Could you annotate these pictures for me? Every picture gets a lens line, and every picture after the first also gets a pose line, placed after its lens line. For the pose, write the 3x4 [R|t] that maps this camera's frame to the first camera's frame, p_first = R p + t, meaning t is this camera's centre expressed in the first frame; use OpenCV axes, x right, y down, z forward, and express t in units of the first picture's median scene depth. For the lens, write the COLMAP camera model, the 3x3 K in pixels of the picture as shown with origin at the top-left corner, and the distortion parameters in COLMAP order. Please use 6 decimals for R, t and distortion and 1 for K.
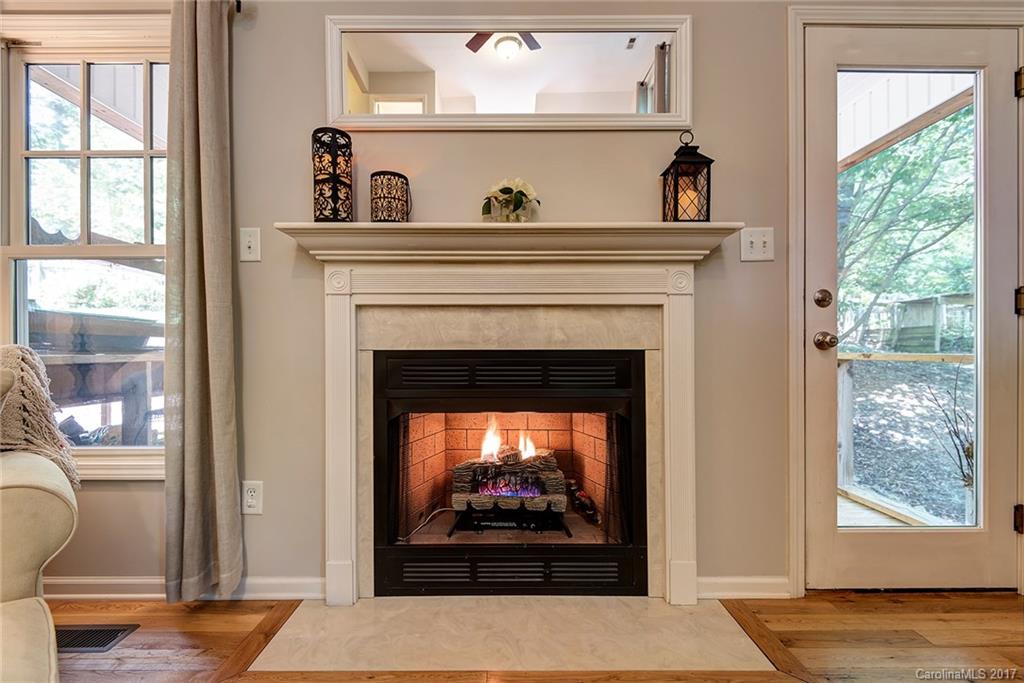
lens RADIAL K [[469.3, 0, 517.7], [0, 469.3, 384.9], [0, 0, 1]] dist [0.004189, -0.007486]
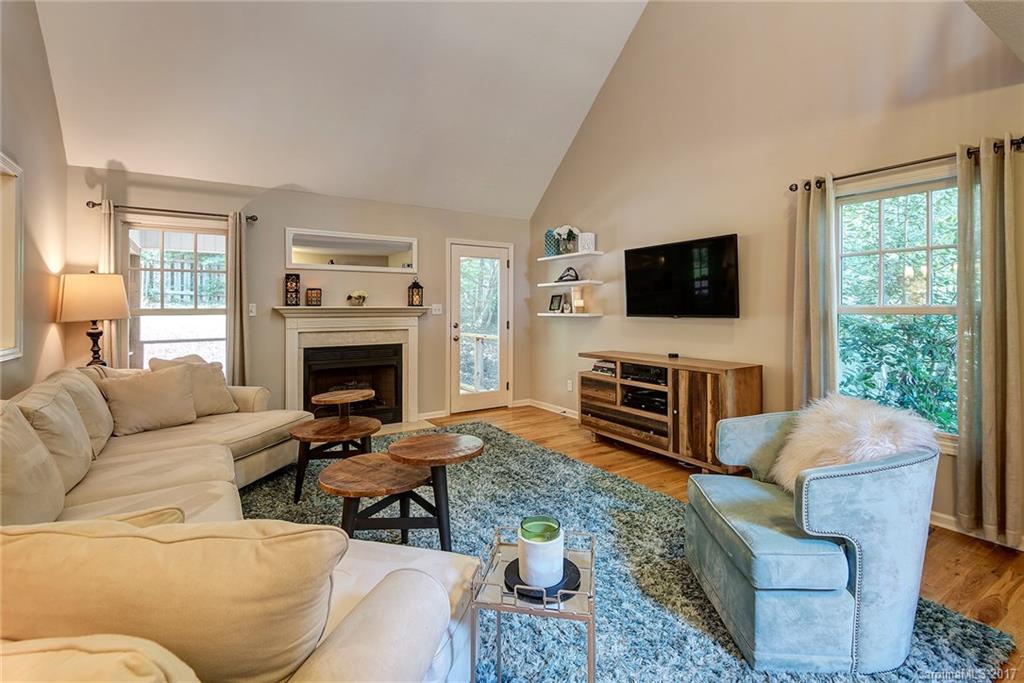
lens RADIAL K [[469.3, 0, 543.7], [0, 469.3, 304.0], [0, 0, 1]] dist [0.004189, -0.007486]
pose [[0.828068, 0.002930, 0.560620, -0.697232], [0.003485, 0.999940, -0.010372, -0.301599], [-0.560617, 0.010543, 0.828008, -2.098642]]
